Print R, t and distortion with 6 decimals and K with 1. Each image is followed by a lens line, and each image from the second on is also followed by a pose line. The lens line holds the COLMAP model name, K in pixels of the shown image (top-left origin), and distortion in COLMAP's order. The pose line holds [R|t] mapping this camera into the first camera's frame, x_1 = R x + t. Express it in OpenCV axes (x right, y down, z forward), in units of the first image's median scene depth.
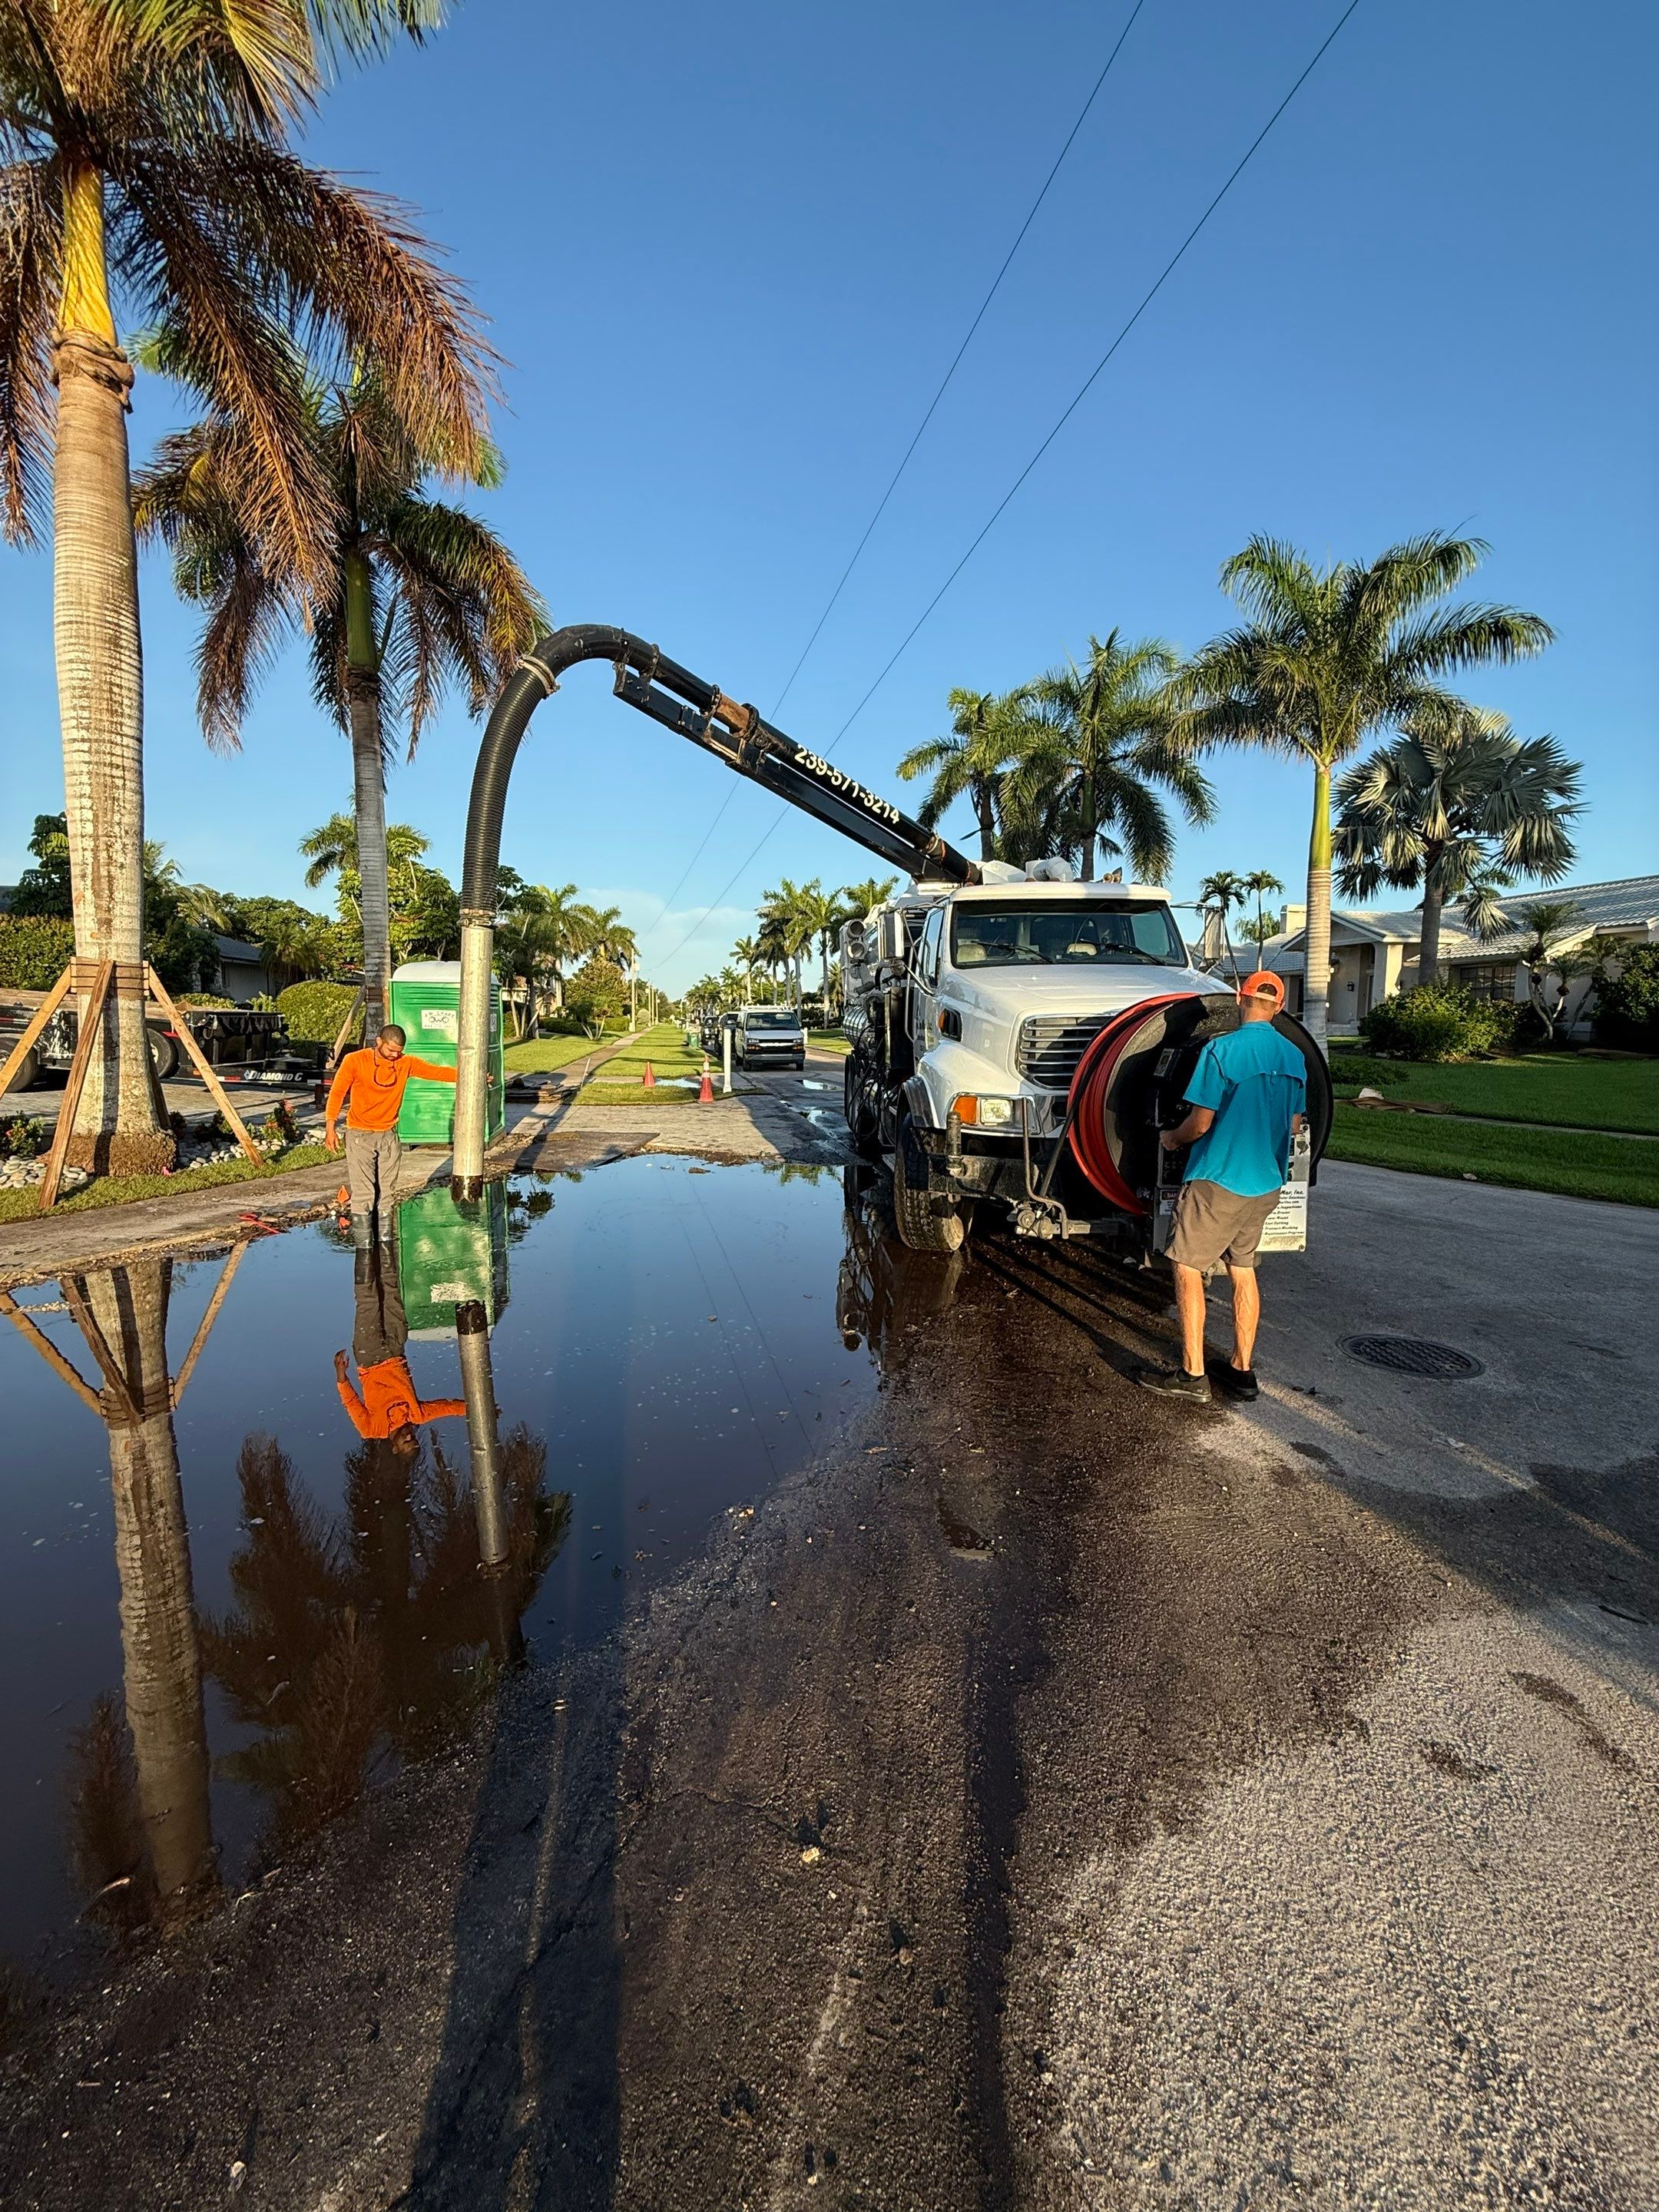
lens RADIAL K [[876.3, 0, 825.3], [0, 876.3, 1100.7], [0, 0, 1]] dist [0.001394, 0.000165]
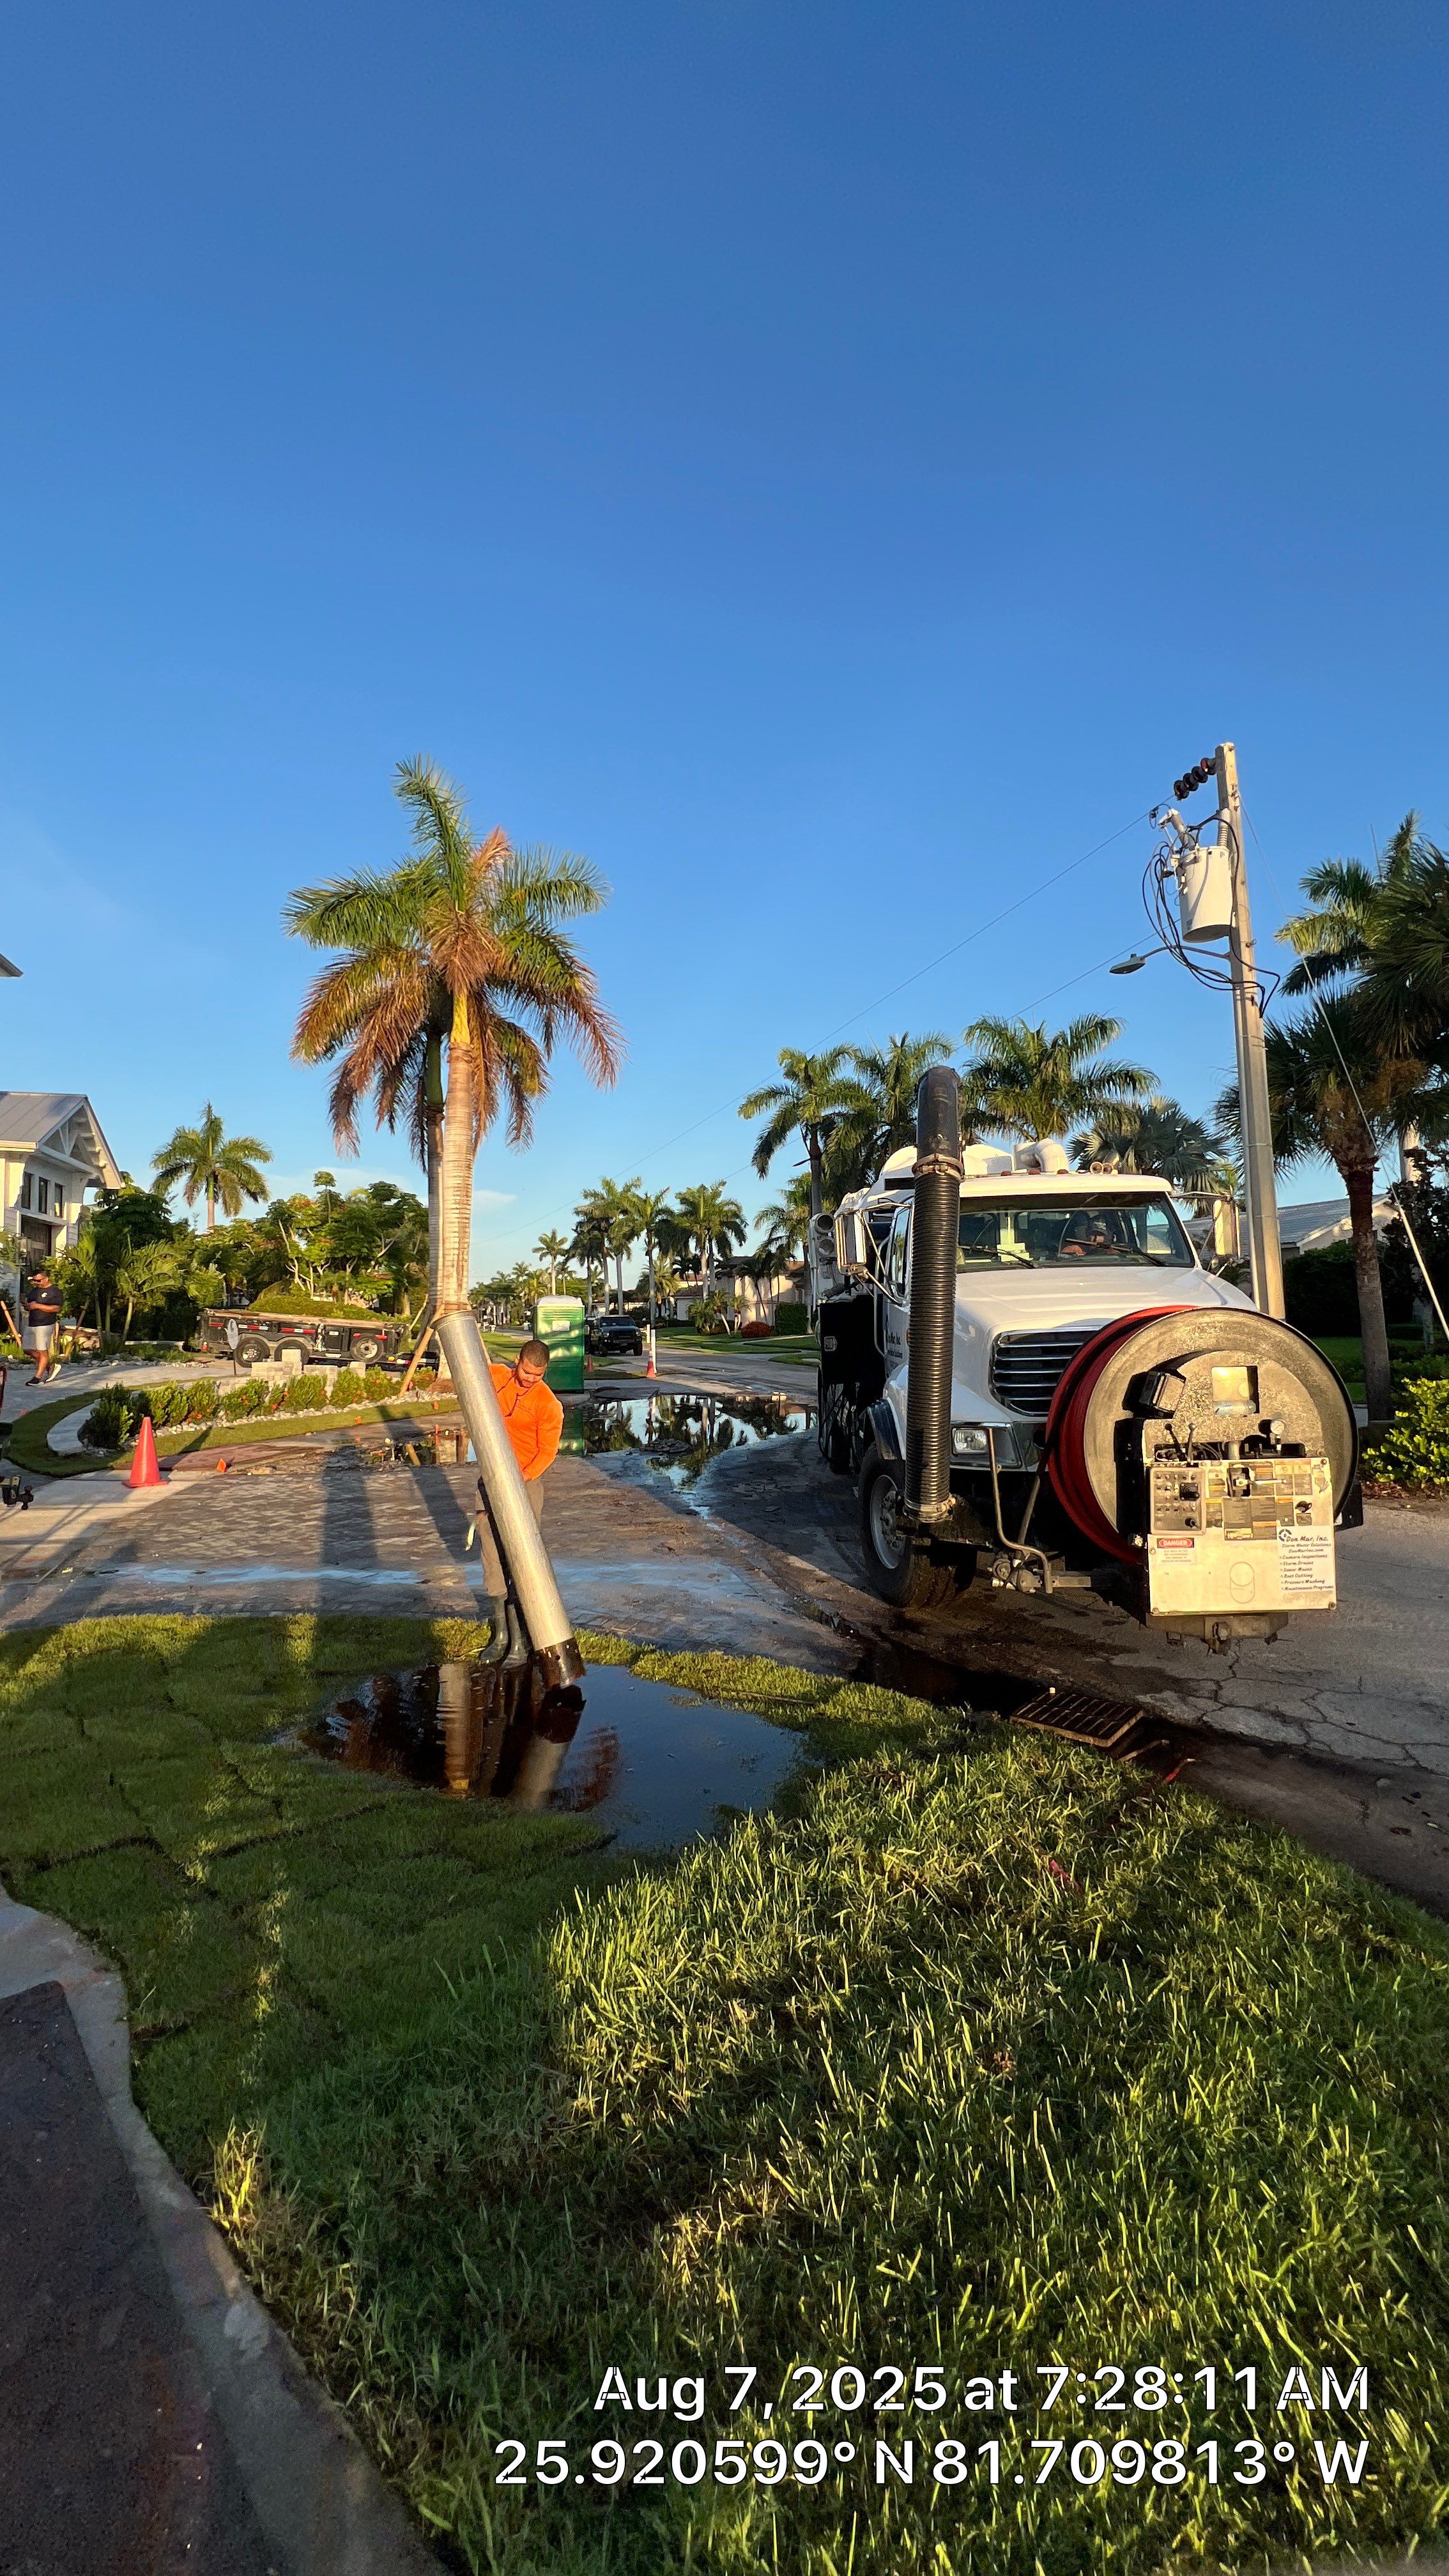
lens RADIAL K [[1030.6, 0, 726.9], [0, 1030.6, 1284.4], [0, 0, 1]] dist [-0.004305, 0.001704]
pose [[0.994501, -0.011203, 0.104126, -0.191293], [0.024115, 0.992041, -0.123583, 0.066636], [-0.101912, 0.125414, 0.986856, -0.804001]]
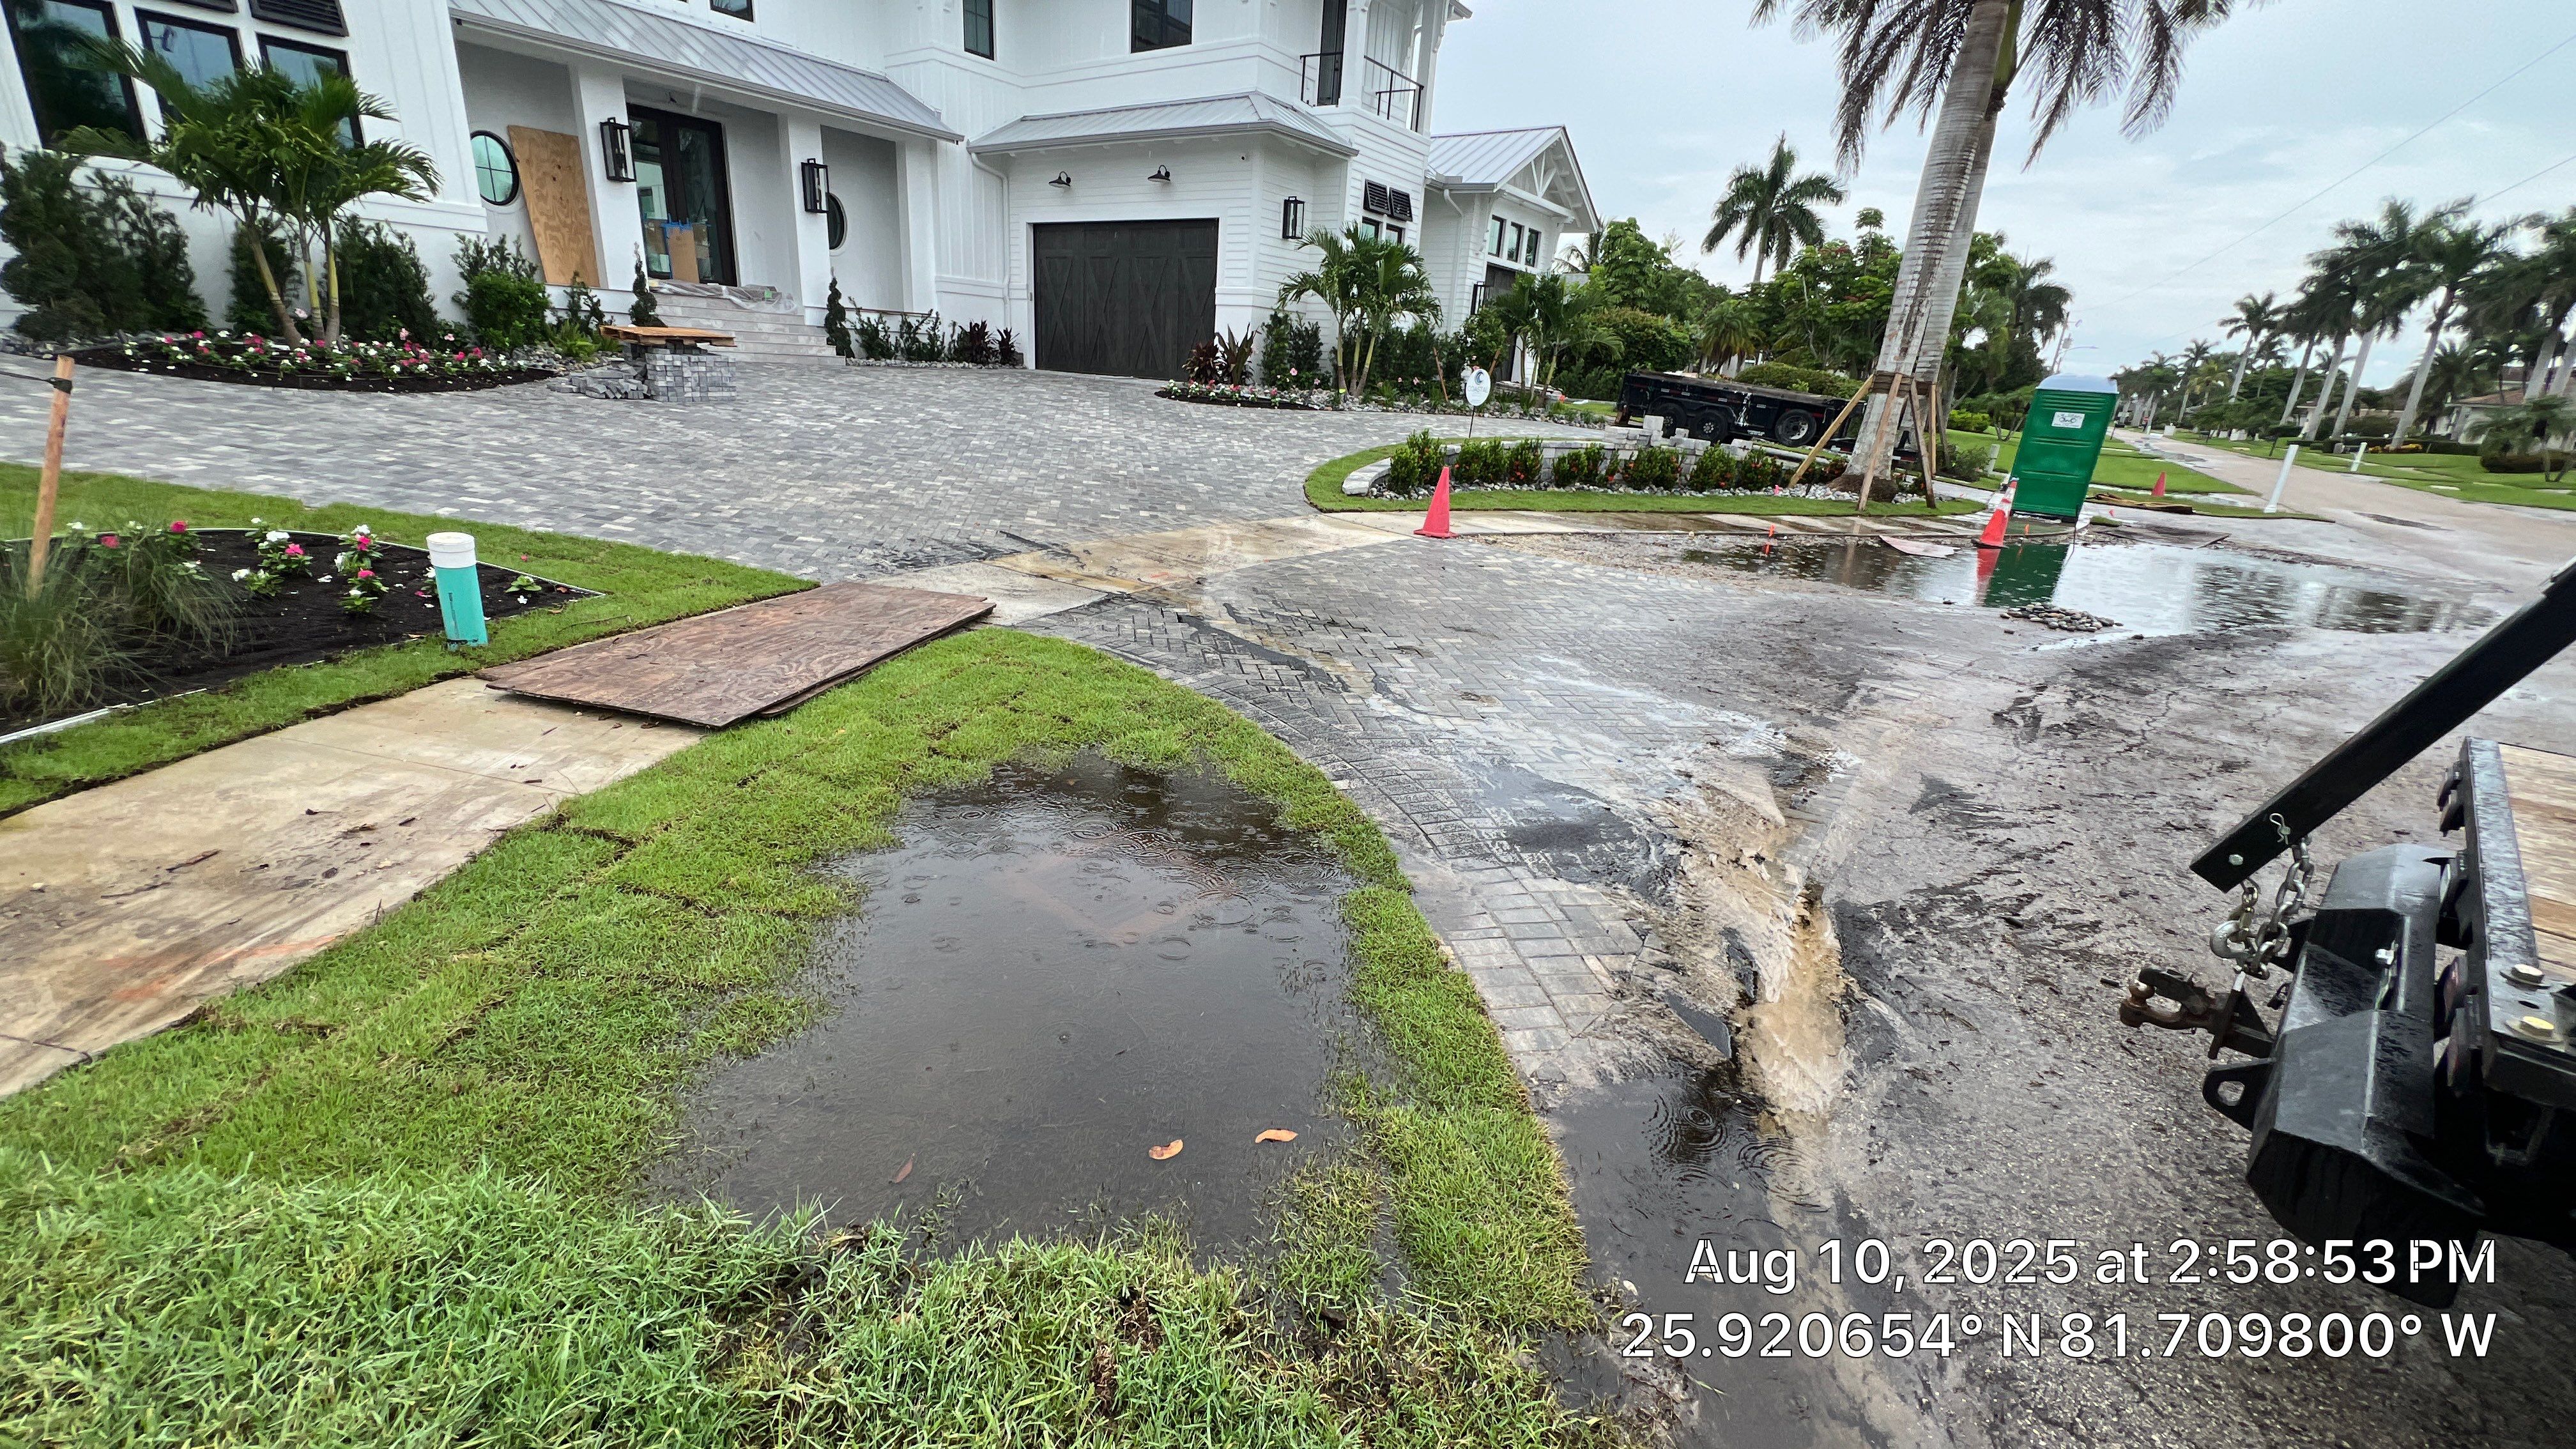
lens RADIAL K [[1030.6, 0, 1280.1], [0, 1030.6, 720.0], [0, 0, 1]] dist [-0.004305, 0.001704]
pose [[0.695725, 0.268996, -0.666040, -0.065744], [-0.122925, 0.958141, 0.258564, 0.055408], [0.707712, -0.098017, 0.699668, -0.624539]]
